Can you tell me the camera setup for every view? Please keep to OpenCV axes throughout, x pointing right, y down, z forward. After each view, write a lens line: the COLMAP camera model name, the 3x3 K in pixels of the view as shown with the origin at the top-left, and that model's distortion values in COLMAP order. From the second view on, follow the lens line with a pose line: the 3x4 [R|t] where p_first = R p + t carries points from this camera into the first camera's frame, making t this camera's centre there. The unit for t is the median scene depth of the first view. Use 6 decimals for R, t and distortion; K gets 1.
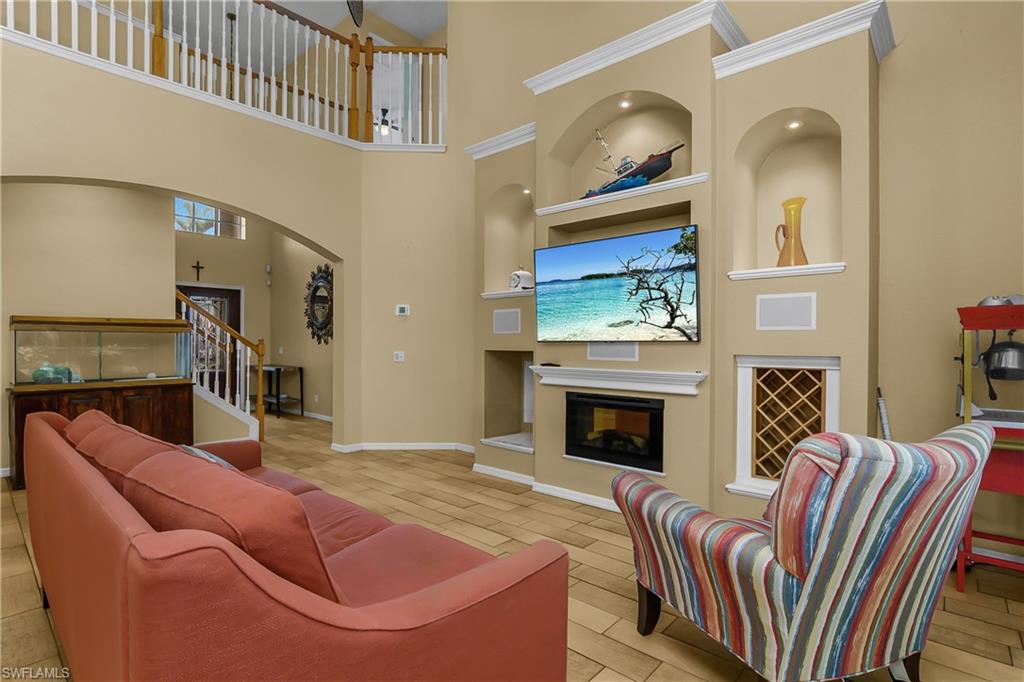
lens RADIAL K [[508.3, 0, 502.2], [0, 508.3, 339.1], [0, 0, 1]] dist [-0.022084, 0.000585]
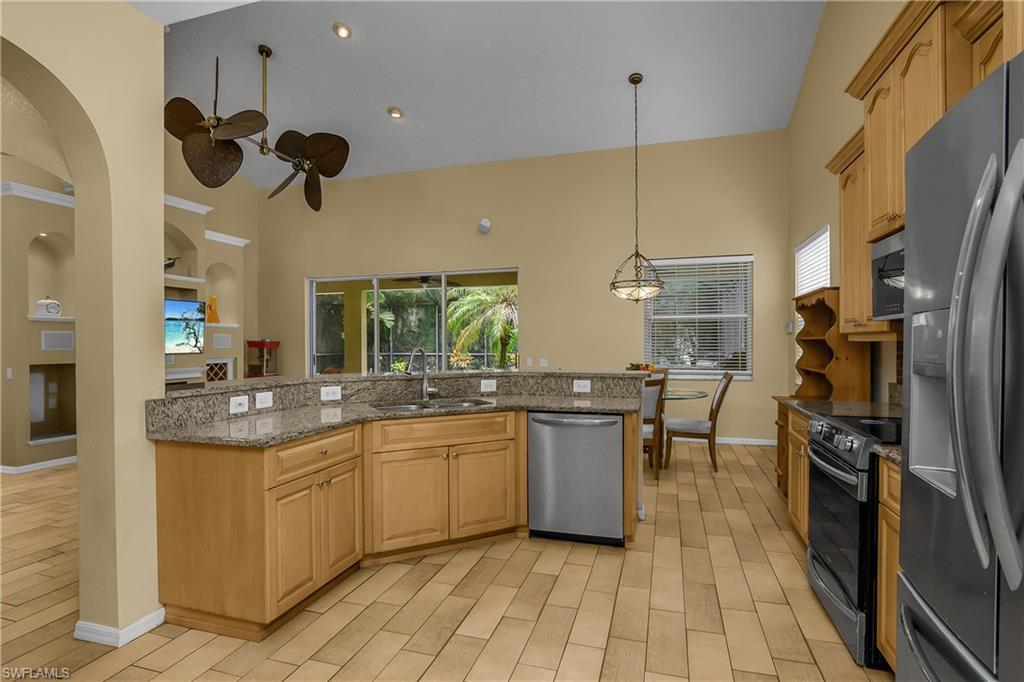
lens RADIAL K [[511.9, 0, 518.0], [0, 511.9, 351.1], [0, 0, 1]] dist [-0.052537, 0.022994]
pose [[-0.432516, -0.016408, 0.901477, -2.015816], [-0.000204, 0.999836, 0.018100, -0.040072], [-0.901626, 0.007644, -0.432449, 0.635450]]
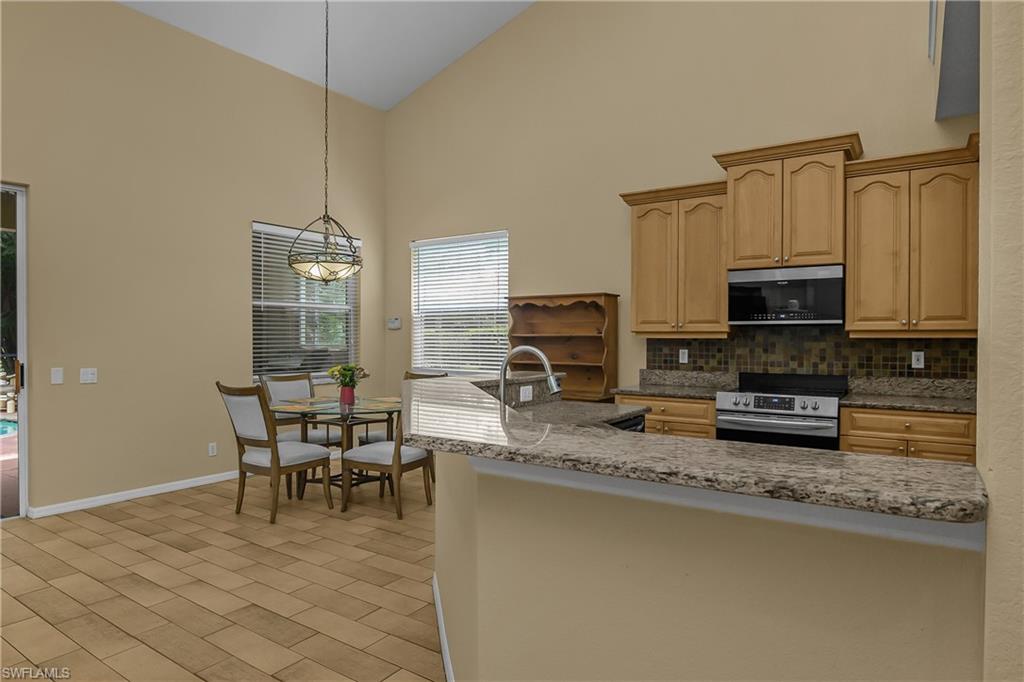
lens RADIAL K [[597.2, 0, 512.0], [0, 597.2, 341.0], [0, 0, 1]] dist [-0.022900, -0.000764]
pose [[-0.990374, -0.004175, -0.138356, -0.887938], [-0.004548, 0.999987, 0.002378, -0.036665], [0.138344, 0.002985, -0.990380, 1.056286]]
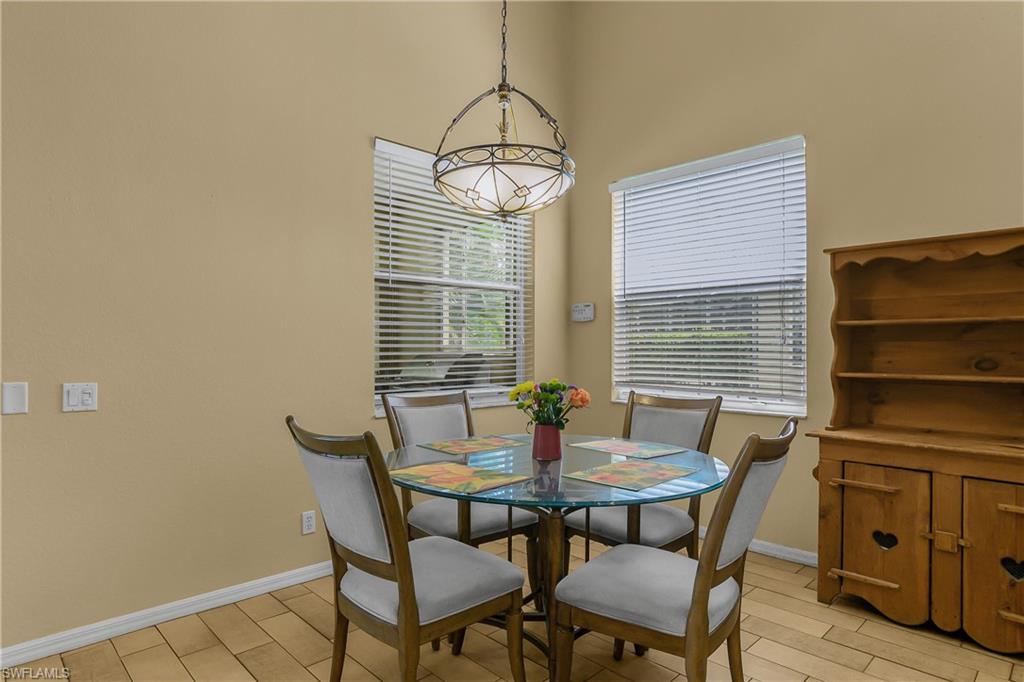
lens RADIAL K [[573.6, 0, 507.4], [0, 573.6, 344.1], [0, 0, 1]] dist [-0.022054, 0.000402]
pose [[-0.997359, -0.002338, 0.072590, -0.695173], [-0.002717, 0.999983, -0.005114, -0.013177], [-0.072576, -0.005298, -0.997349, 0.256171]]
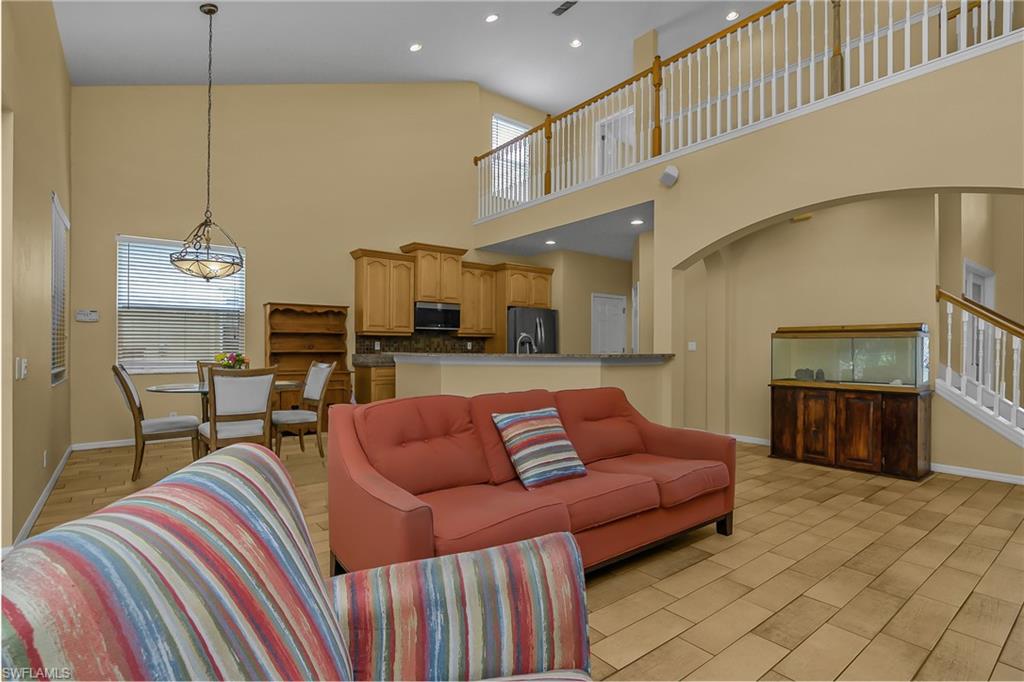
lens RADIAL K [[502.5, 0, 504.1], [0, 502.5, 345.7], [0, 0, 1]] dist [-0.000279, 0.000253]
pose [[-0.187968, -0.003019, -0.982170, 0.559688], [-0.002087, 0.999994, -0.002674, 0.007618], [0.982173, 0.001547, -0.187974, 0.607505]]
